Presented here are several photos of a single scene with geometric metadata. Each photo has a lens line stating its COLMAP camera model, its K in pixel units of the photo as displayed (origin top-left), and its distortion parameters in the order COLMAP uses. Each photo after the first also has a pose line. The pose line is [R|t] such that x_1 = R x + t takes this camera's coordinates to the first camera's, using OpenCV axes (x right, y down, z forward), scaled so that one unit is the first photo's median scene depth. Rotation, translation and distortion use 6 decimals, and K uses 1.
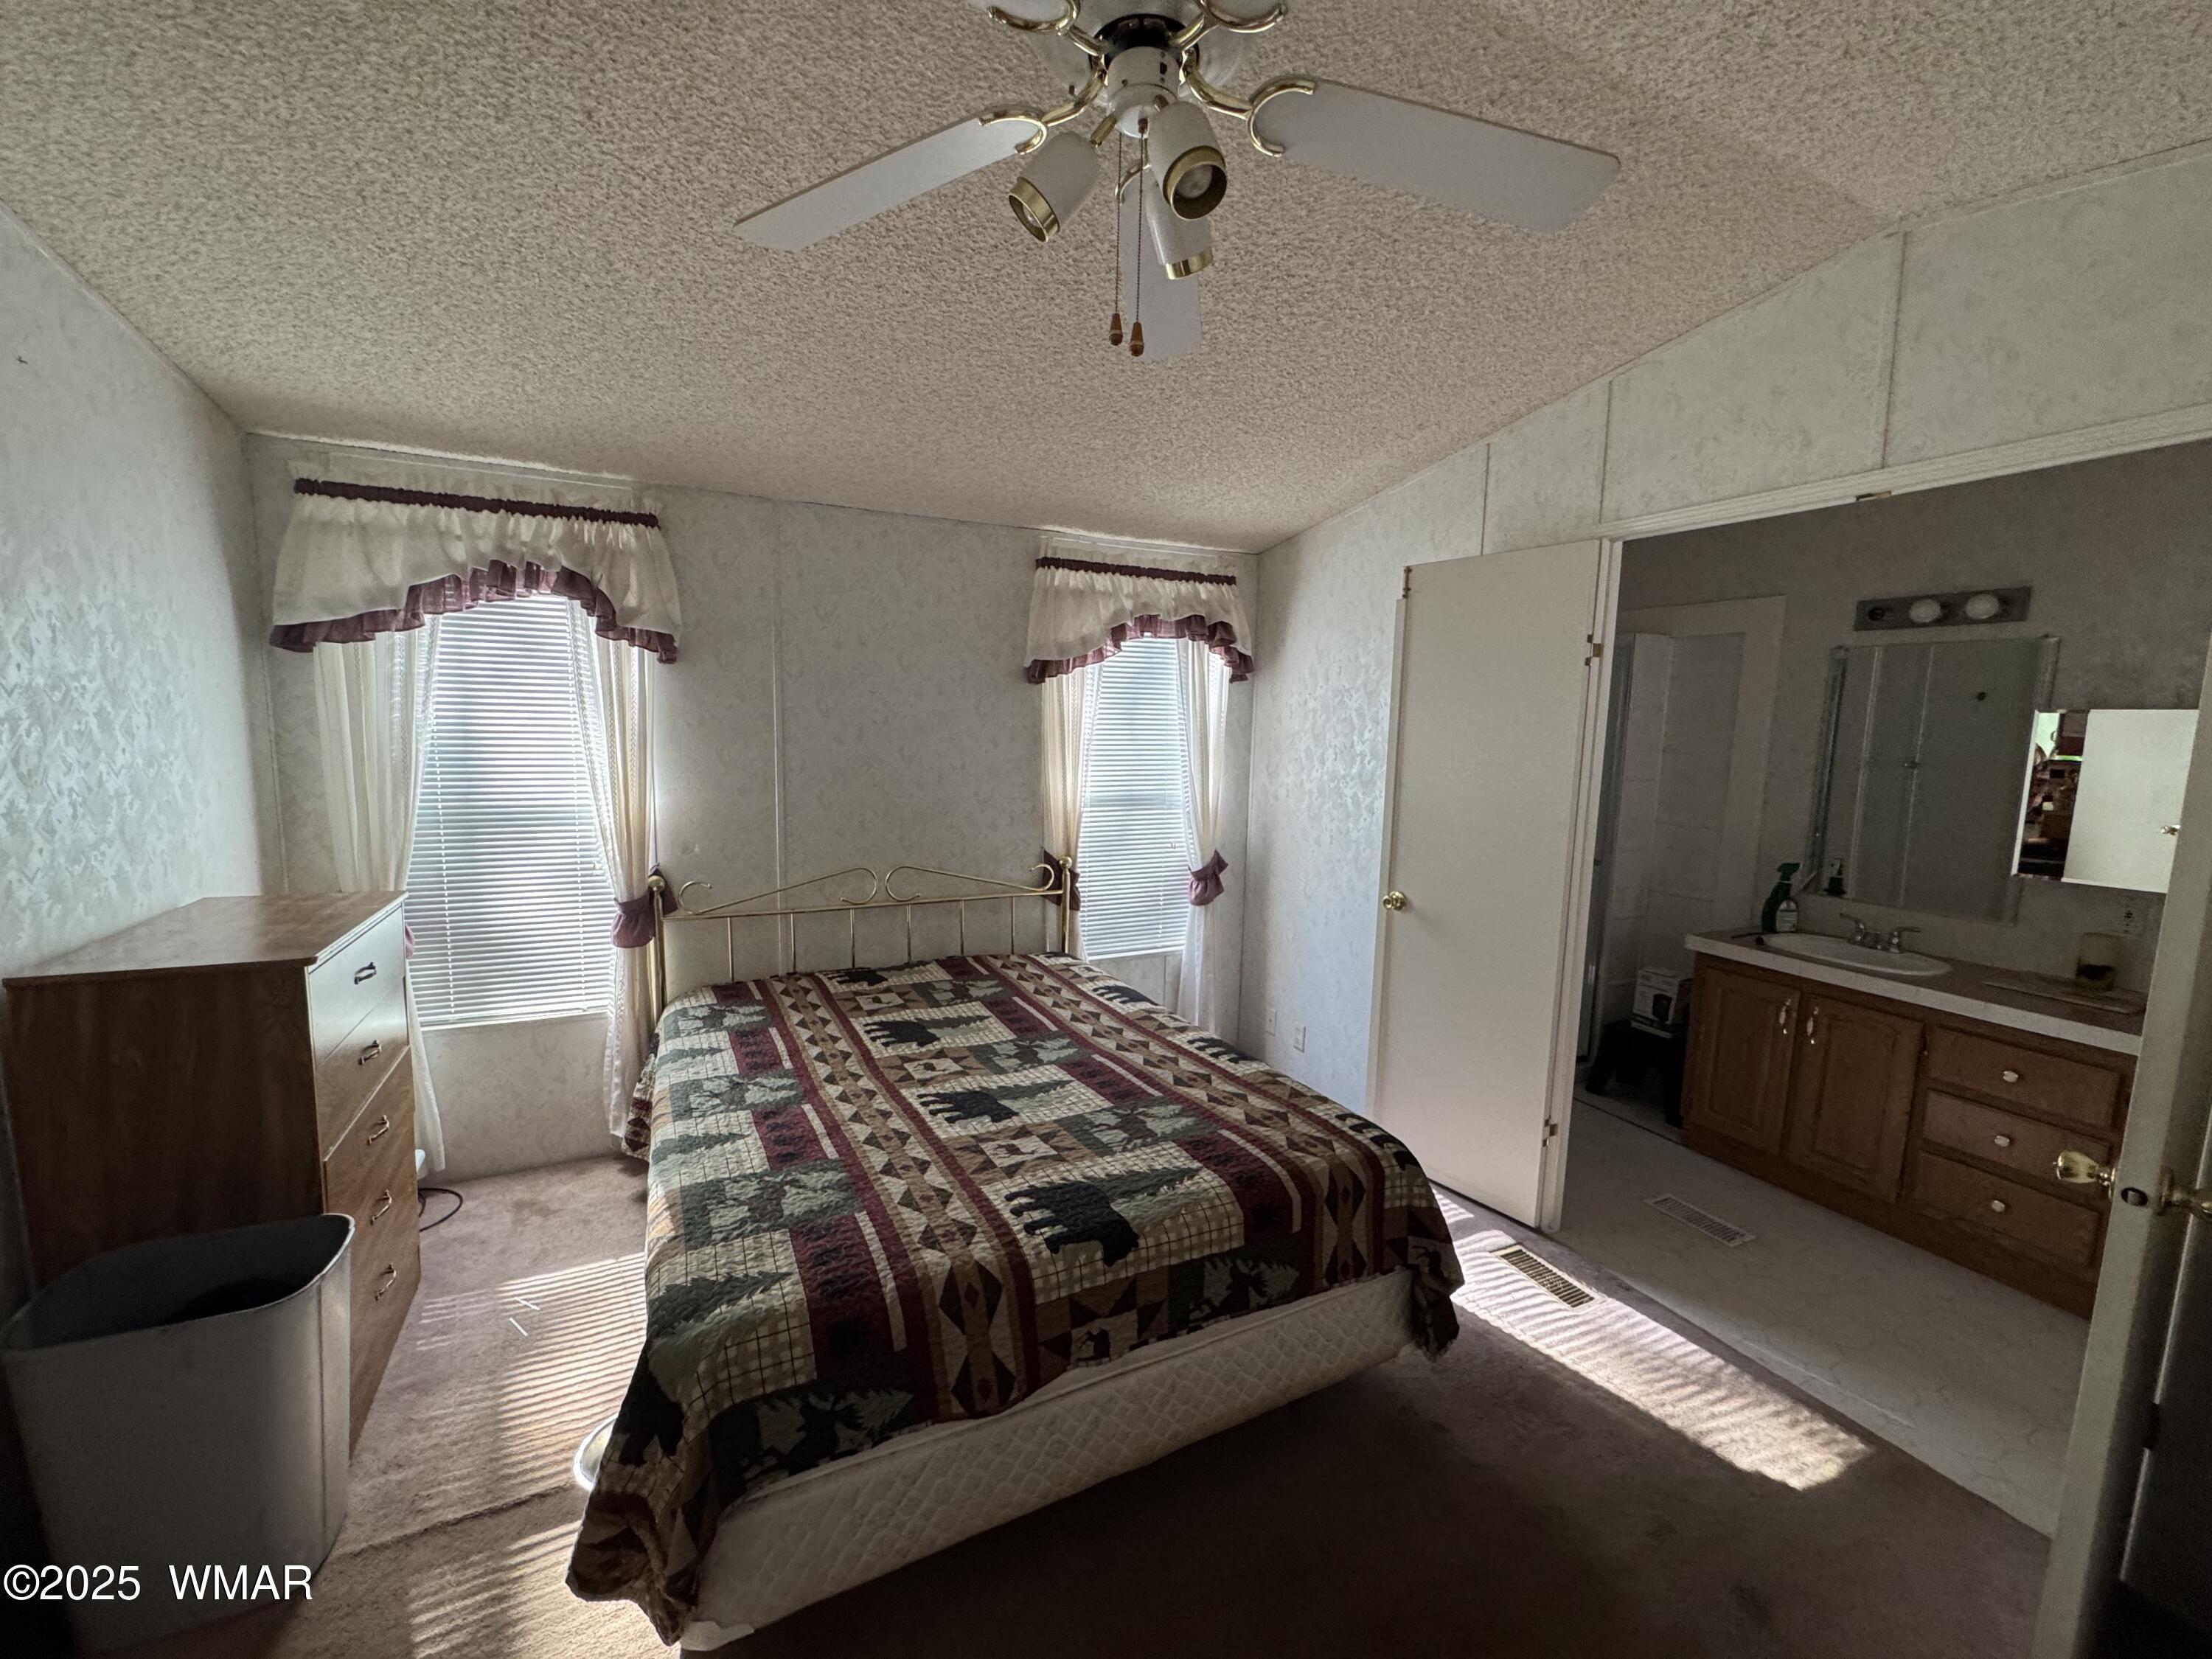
lens RADIAL K [[879.9, 0, 1106.0], [0, 879.9, 829.5], [0, 0, 1]] dist [-0.001411, -0.000136]
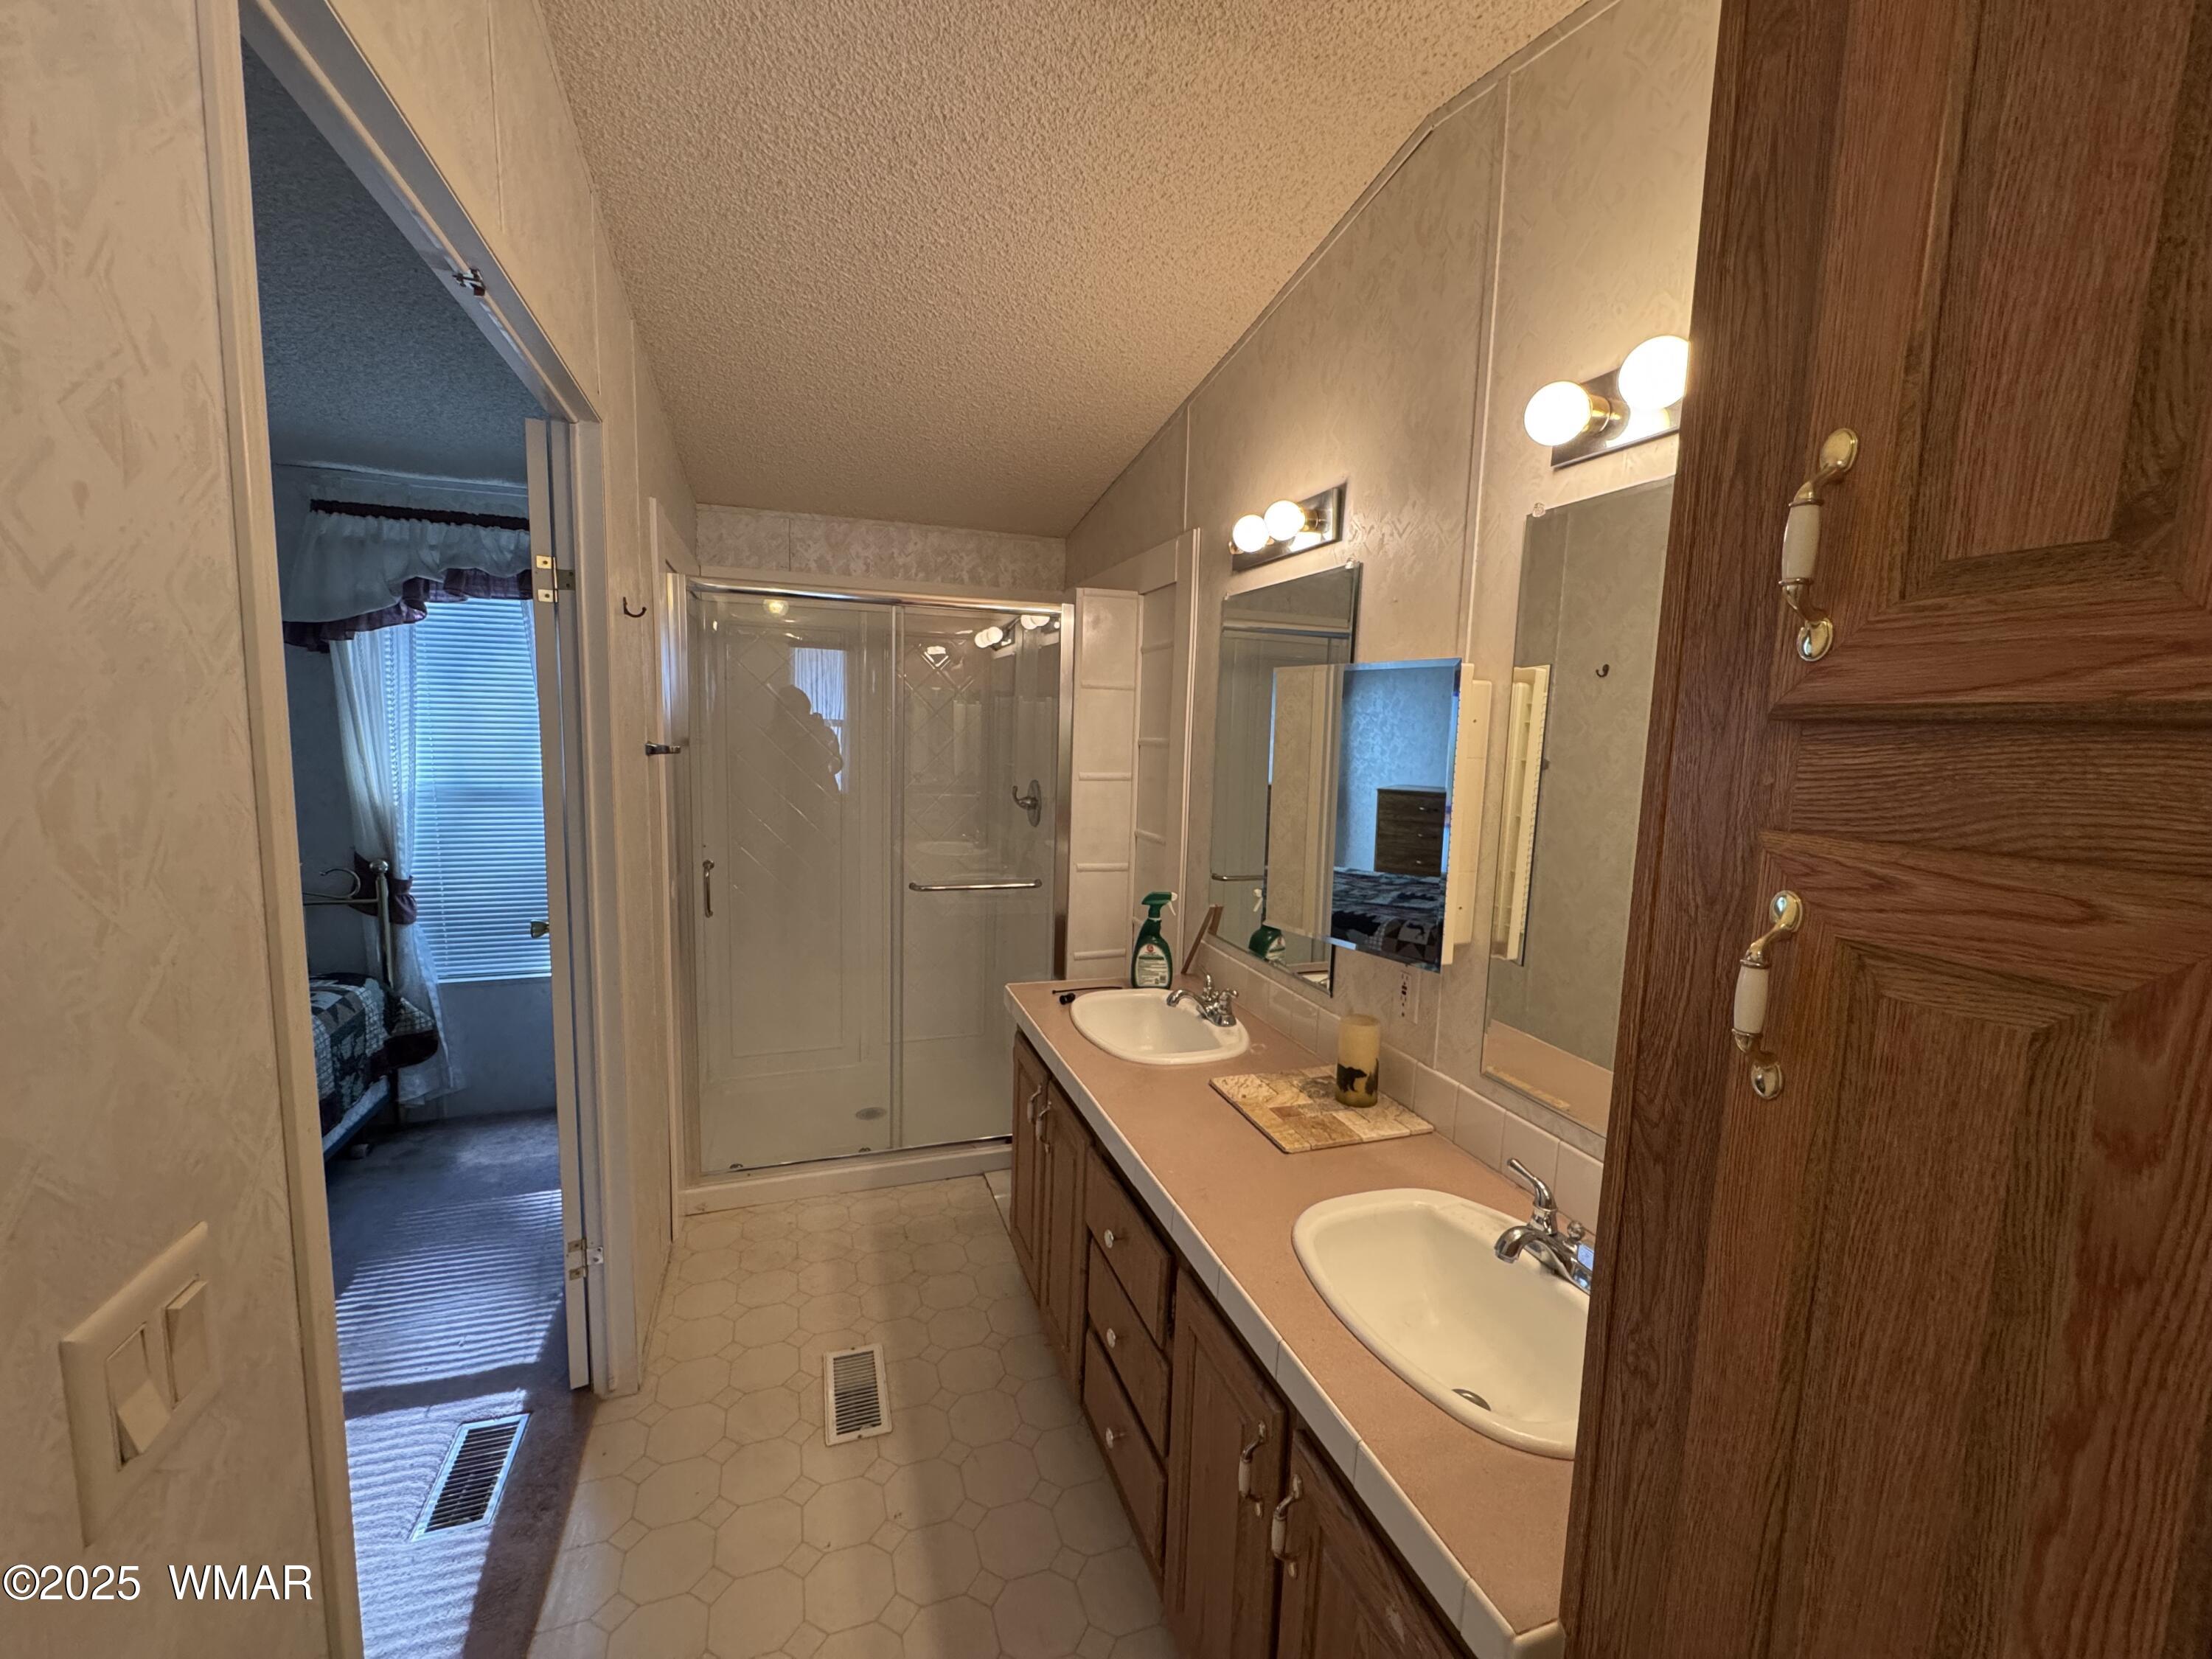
lens RADIAL K [[879.9, 0, 1106.0], [0, 879.9, 829.5], [0, 0, 1]] dist [-0.001411, -0.000136]
pose [[0.991104, 0.021090, -0.131406, 0.766818], [-0.023297, 0.999612, -0.015280, -0.000500], [0.131033, 0.018205, 0.991211, 0.263451]]
